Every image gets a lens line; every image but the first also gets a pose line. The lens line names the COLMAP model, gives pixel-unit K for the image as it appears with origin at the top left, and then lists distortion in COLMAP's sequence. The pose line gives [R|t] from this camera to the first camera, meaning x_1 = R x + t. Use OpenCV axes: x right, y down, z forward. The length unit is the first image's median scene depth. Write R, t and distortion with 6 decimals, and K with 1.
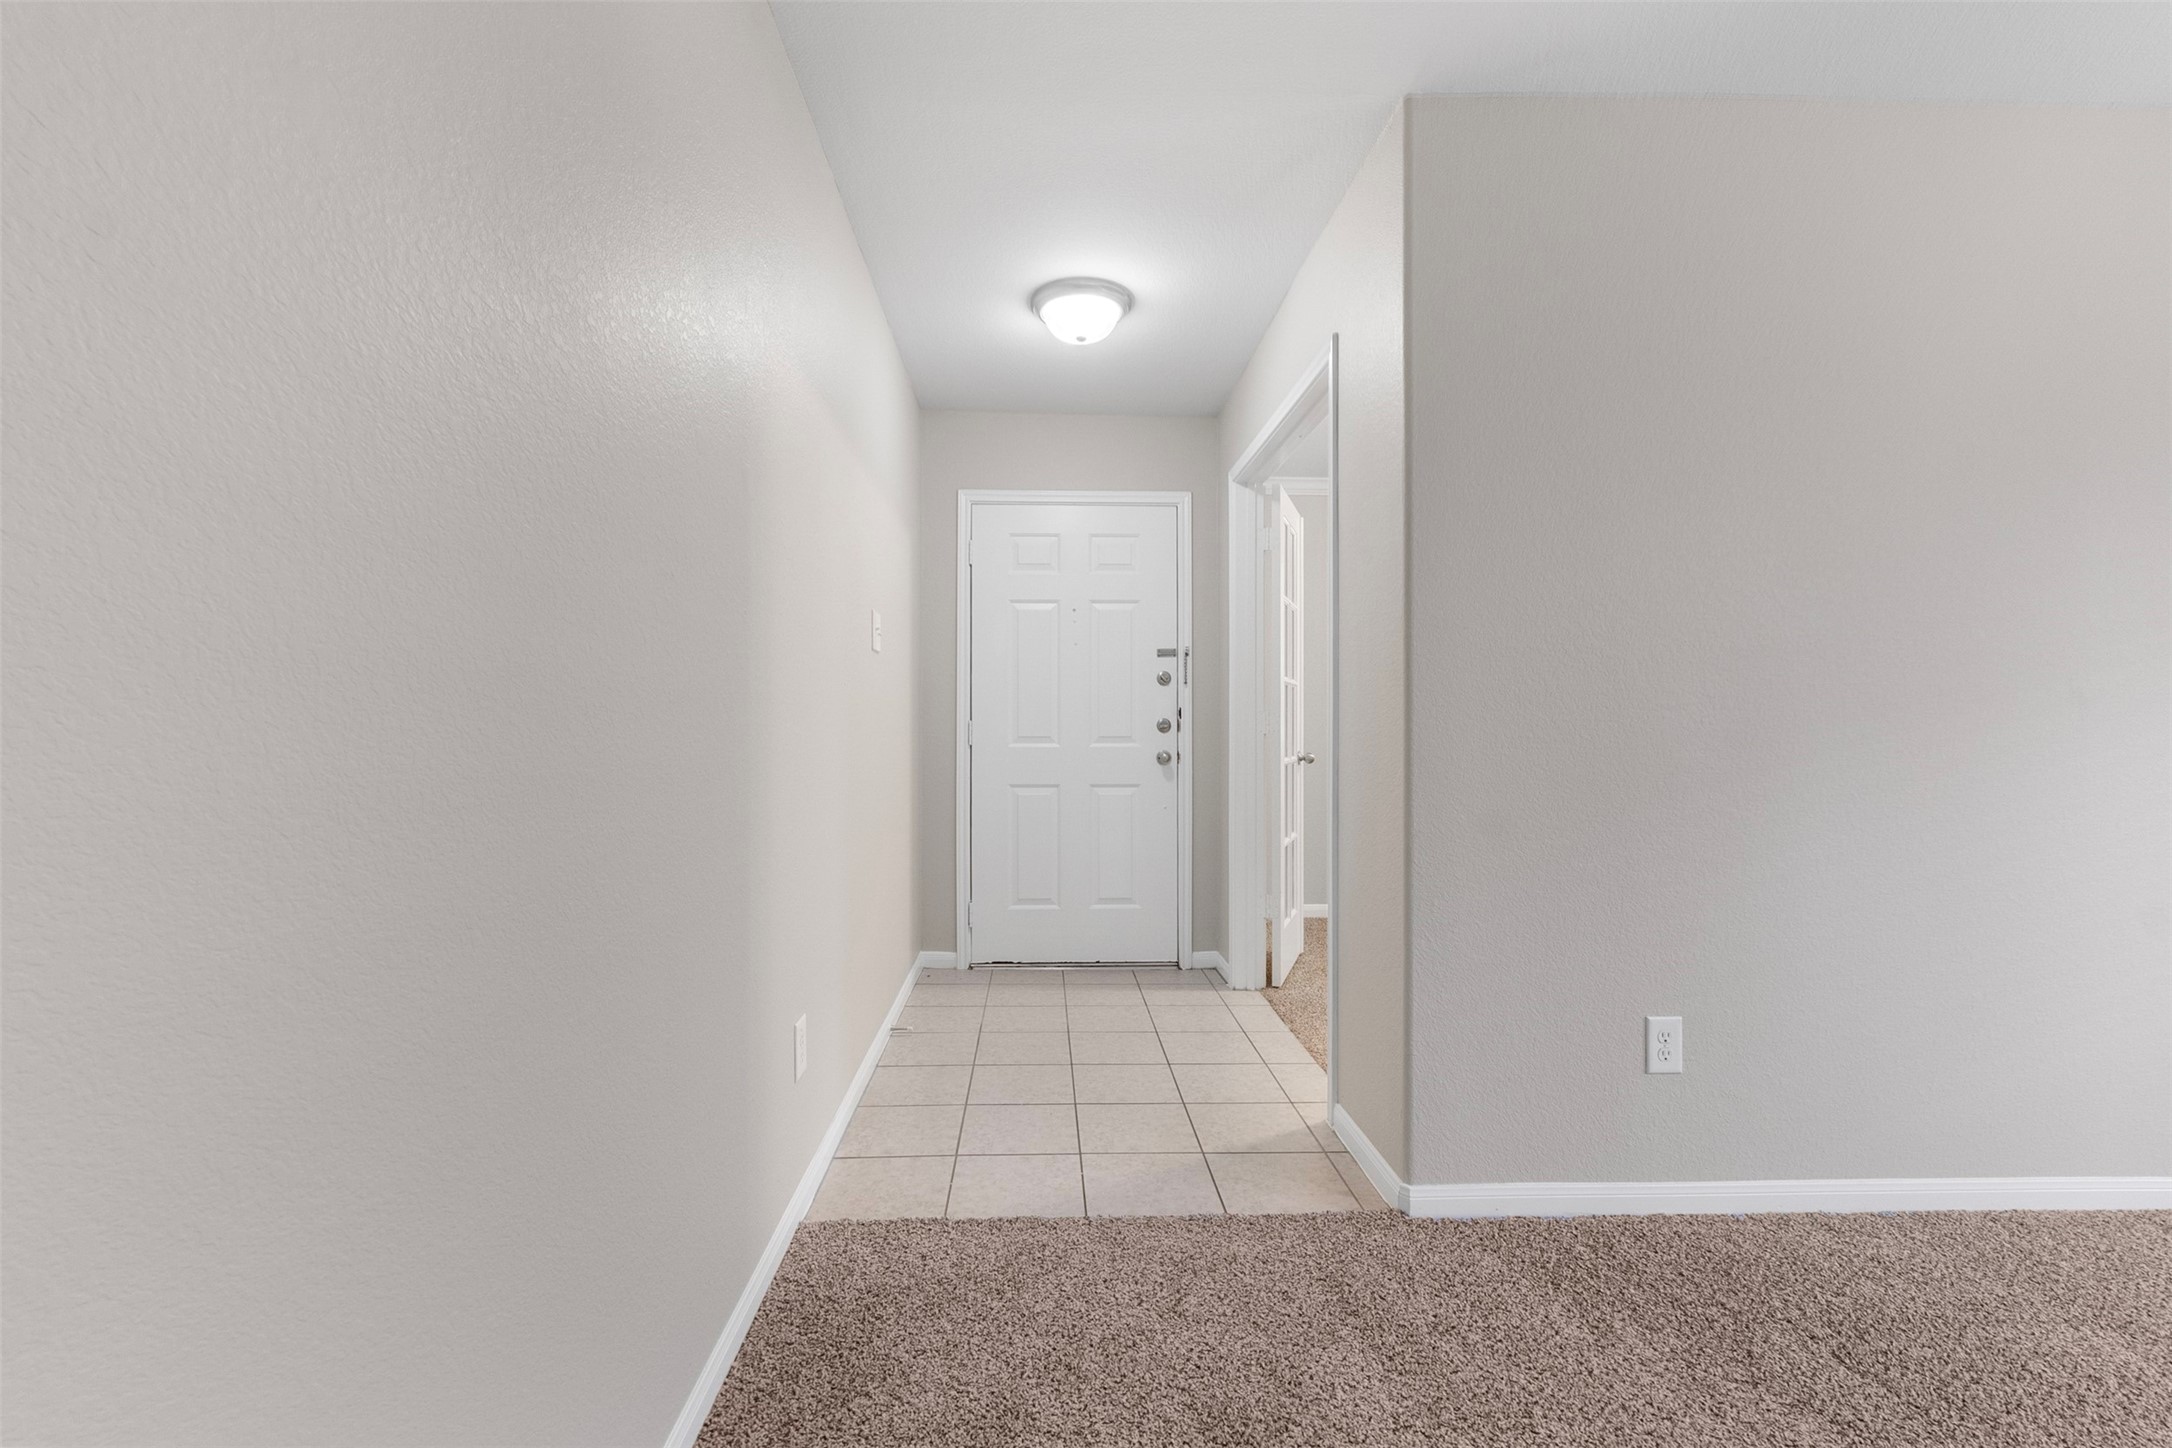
lens RADIAL K [[906.9, 0, 1081.9], [0, 906.9, 735.4], [0, 0, 1]] dist [0.006349, -0.001055]
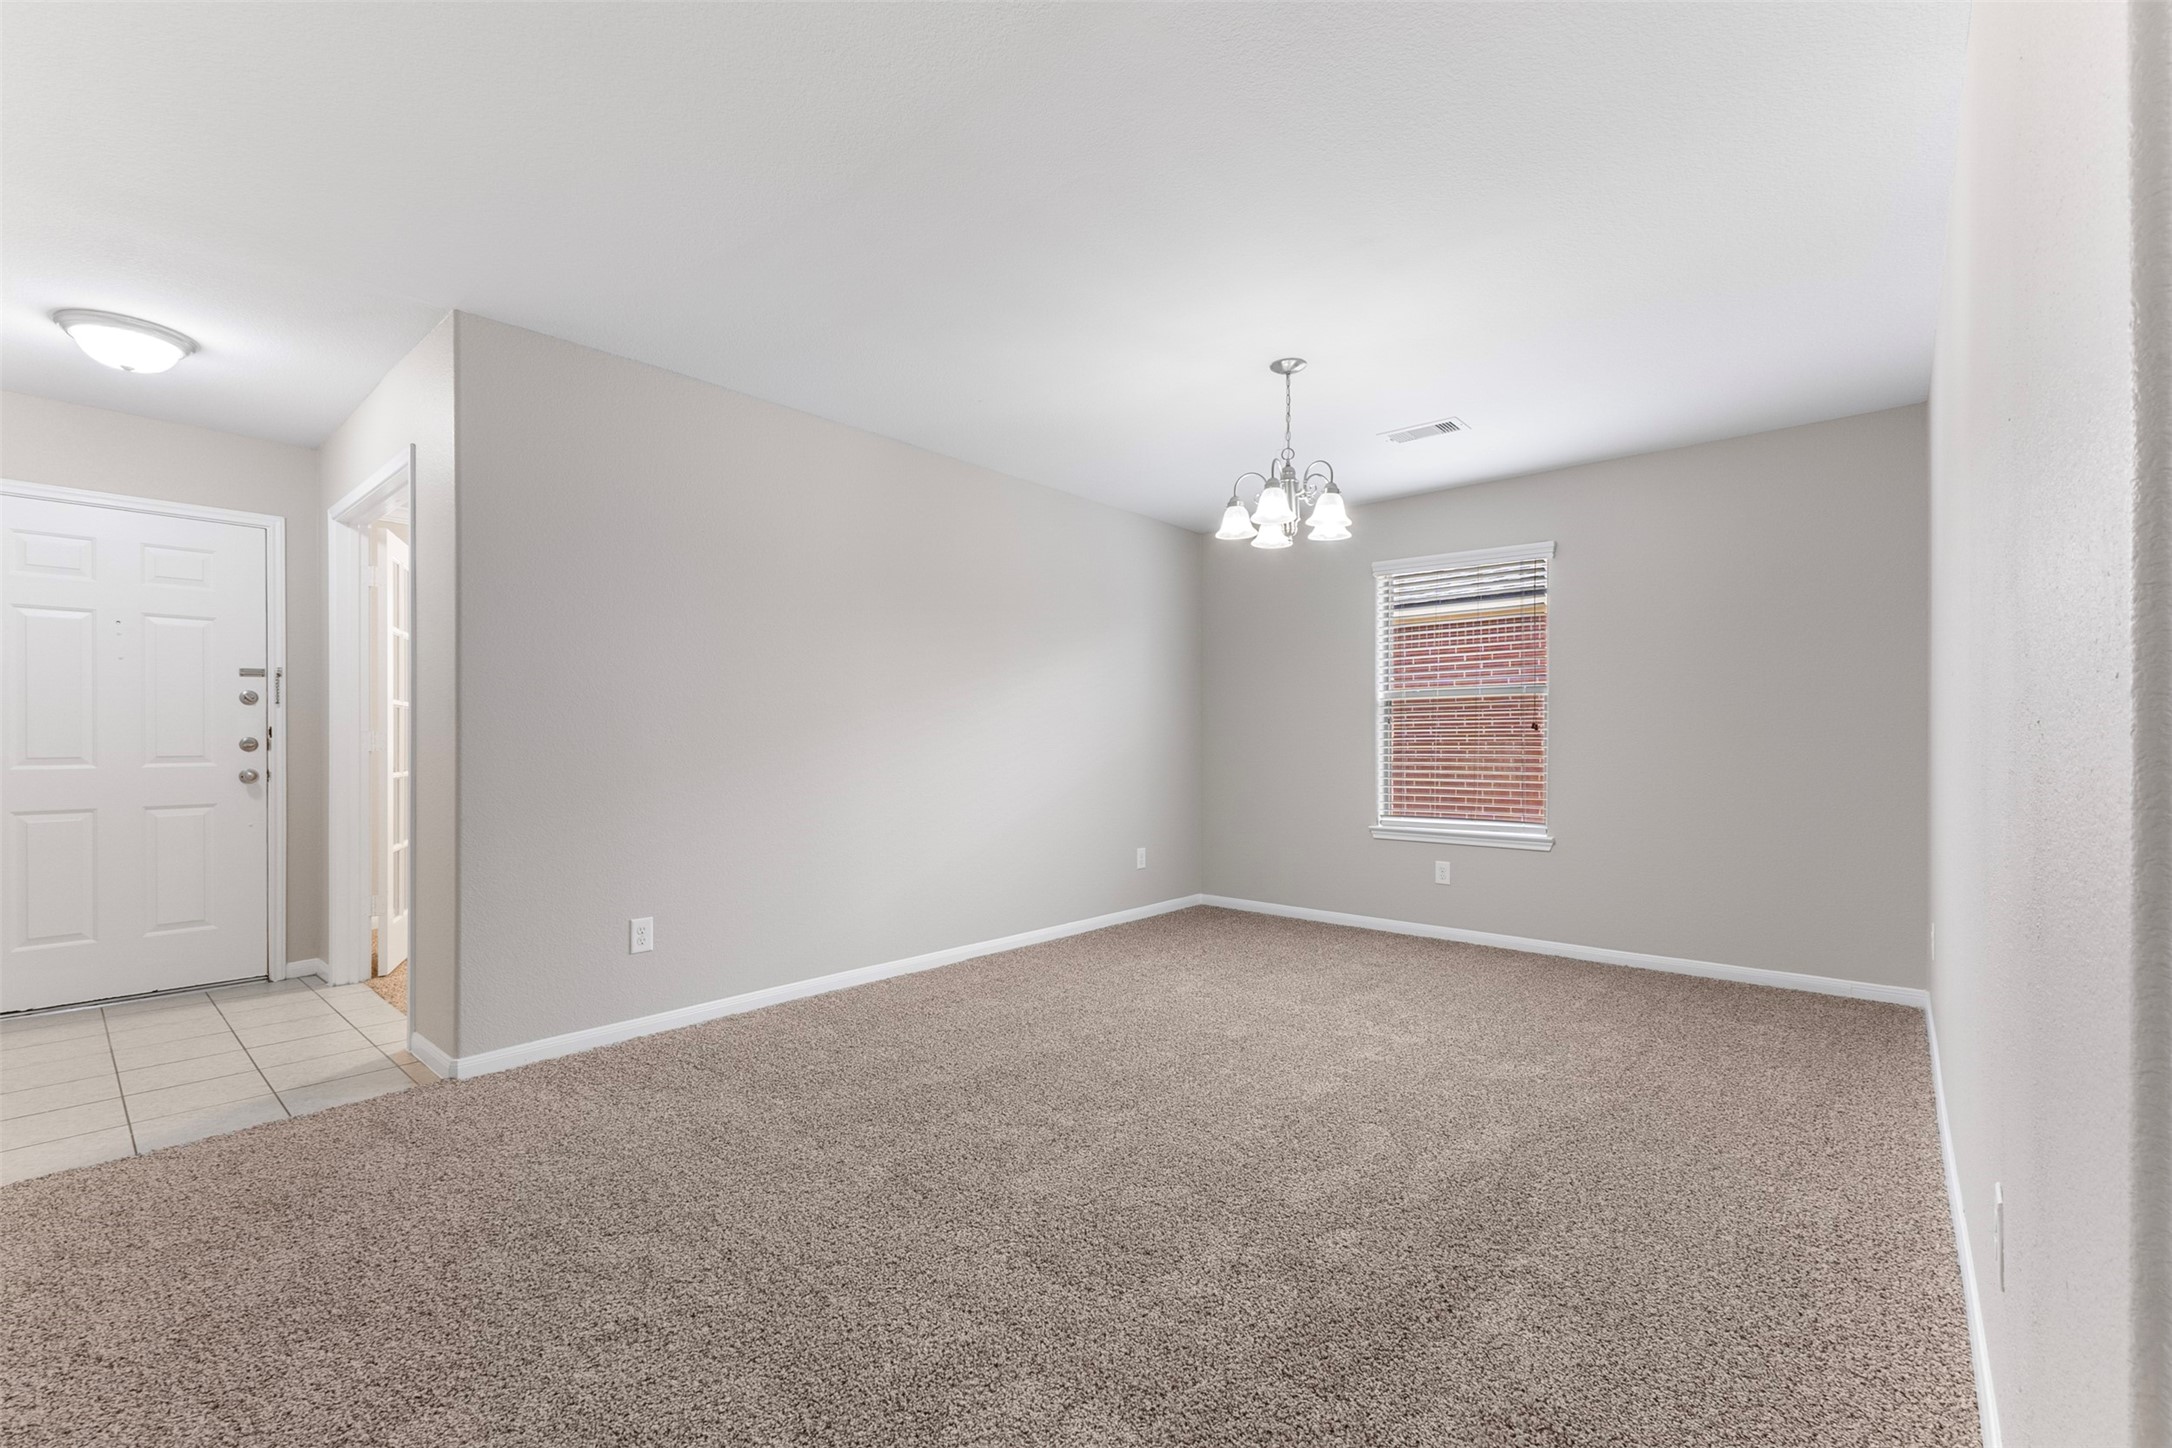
lens RADIAL K [[906.9, 0, 1081.9], [0, 906.9, 735.4], [0, 0, 1]] dist [0.006349, -0.001055]
pose [[0.691801, -0.001908, 0.722086, -0.000525], [0.012769, 0.999872, -0.009592, 0.000721], [-0.721976, 0.015856, 0.691737, -0.412624]]
